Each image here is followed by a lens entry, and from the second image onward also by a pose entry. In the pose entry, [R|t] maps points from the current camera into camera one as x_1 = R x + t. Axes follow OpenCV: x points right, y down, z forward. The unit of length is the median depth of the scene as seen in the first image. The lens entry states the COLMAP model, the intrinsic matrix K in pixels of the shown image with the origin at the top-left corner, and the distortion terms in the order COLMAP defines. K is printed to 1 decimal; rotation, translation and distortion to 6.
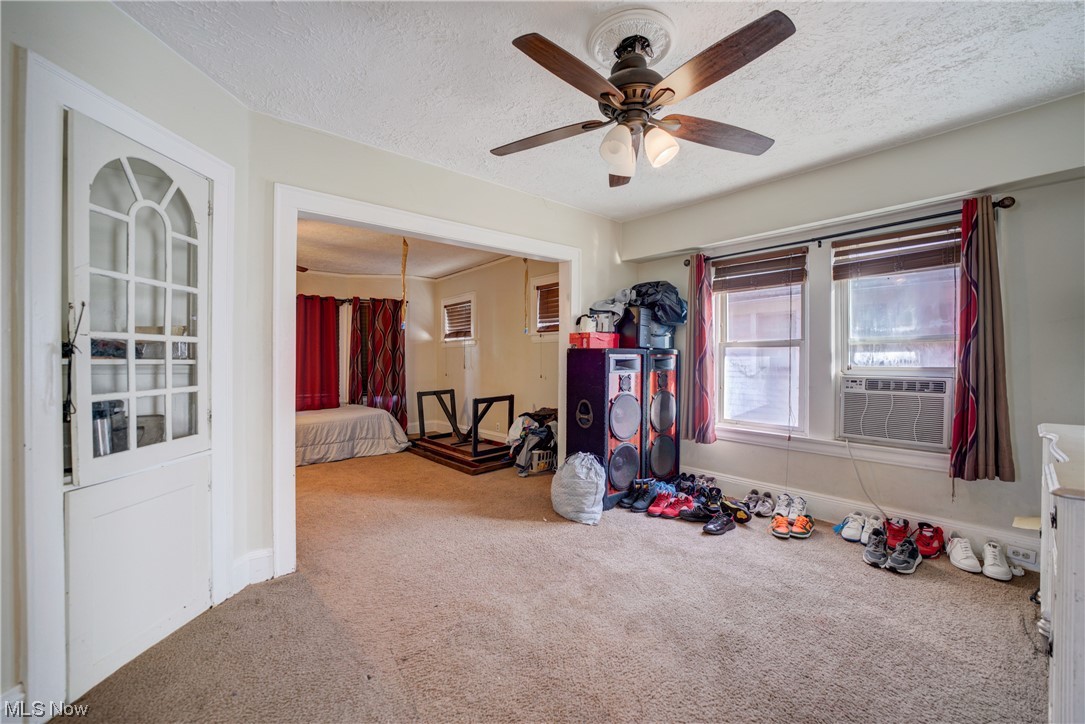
lens RADIAL K [[437.0, 0, 542.5], [0, 437.0, 362.0], [0, 0, 1]] dist [-0.019550, 0.000039]
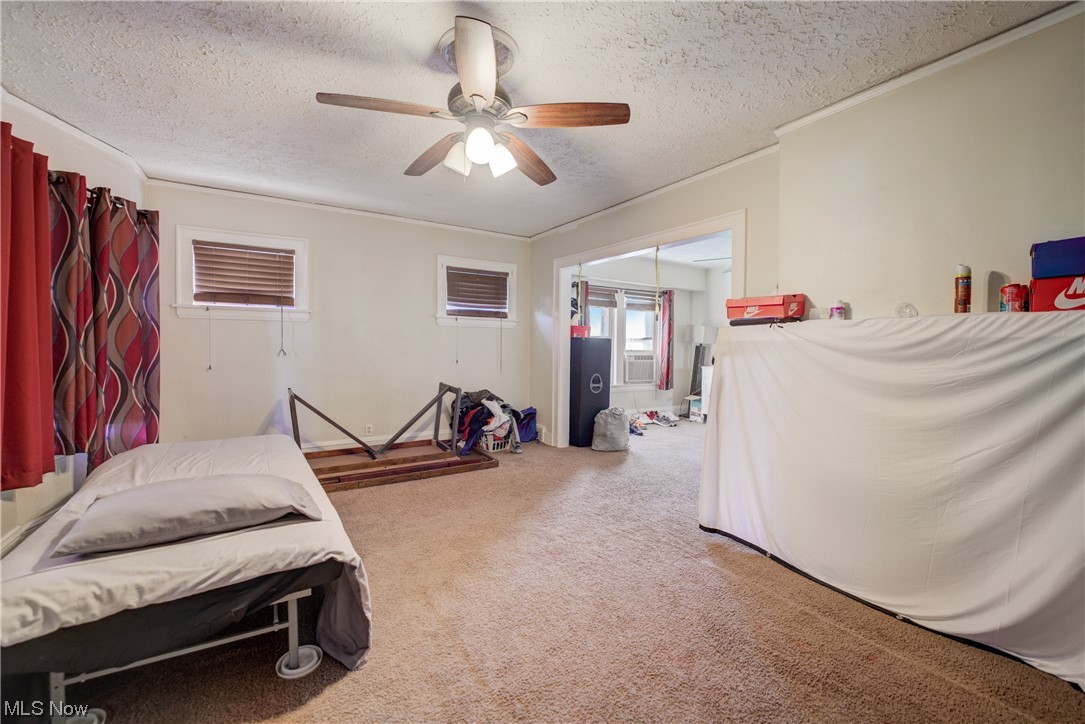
lens RADIAL K [[437.0, 0, 542.5], [0, 437.0, 362.0], [0, 0, 1]] dist [-0.019550, 0.000039]
pose [[0.141975, -0.032241, 0.989345, -1.069467], [-0.007512, 0.999406, 0.033647, 0.000509], [-0.989842, -0.012209, 0.141649, 0.769293]]
